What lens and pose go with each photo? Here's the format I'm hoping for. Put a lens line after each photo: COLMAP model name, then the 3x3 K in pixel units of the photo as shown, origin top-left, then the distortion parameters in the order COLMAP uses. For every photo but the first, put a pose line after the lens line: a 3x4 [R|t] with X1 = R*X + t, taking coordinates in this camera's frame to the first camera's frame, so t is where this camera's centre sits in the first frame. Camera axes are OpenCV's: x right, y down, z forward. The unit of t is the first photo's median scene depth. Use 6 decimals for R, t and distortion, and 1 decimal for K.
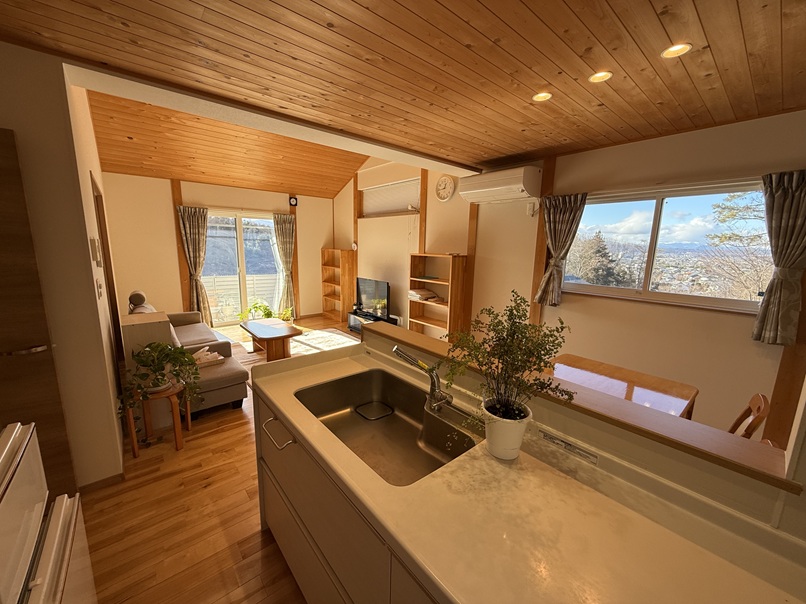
lens RADIAL K [[320.3, 0, 403.0], [0, 320.3, 302.0], [0, 0, 1]] dist [0.000314, 0.000015]
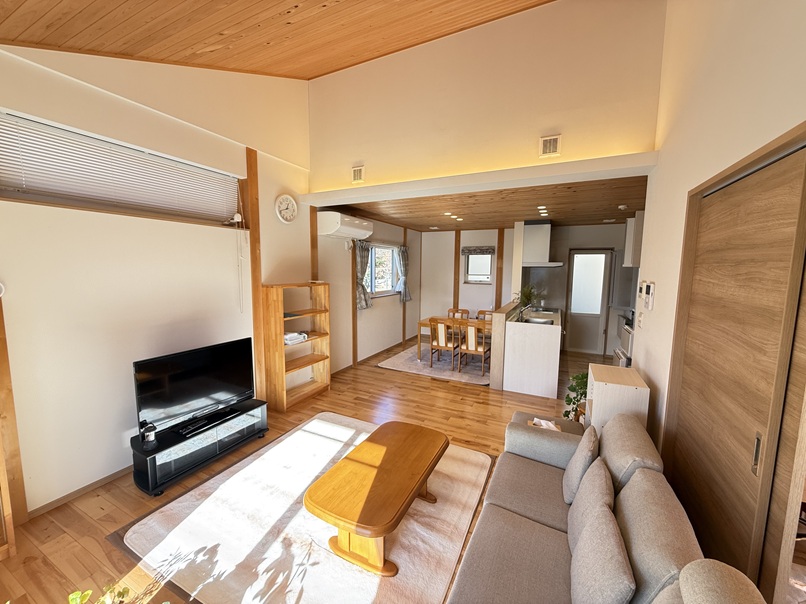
lens RADIAL K [[320.3, 0, 403.0], [0, 320.3, 302.0], [0, 0, 1]] dist [0.000314, 0.000015]
pose [[-0.398758, -0.120511, 0.909103, -0.759929], [0.143146, 0.970997, 0.191504, -0.216748], [-0.905815, 0.206498, -0.369942, 1.018970]]
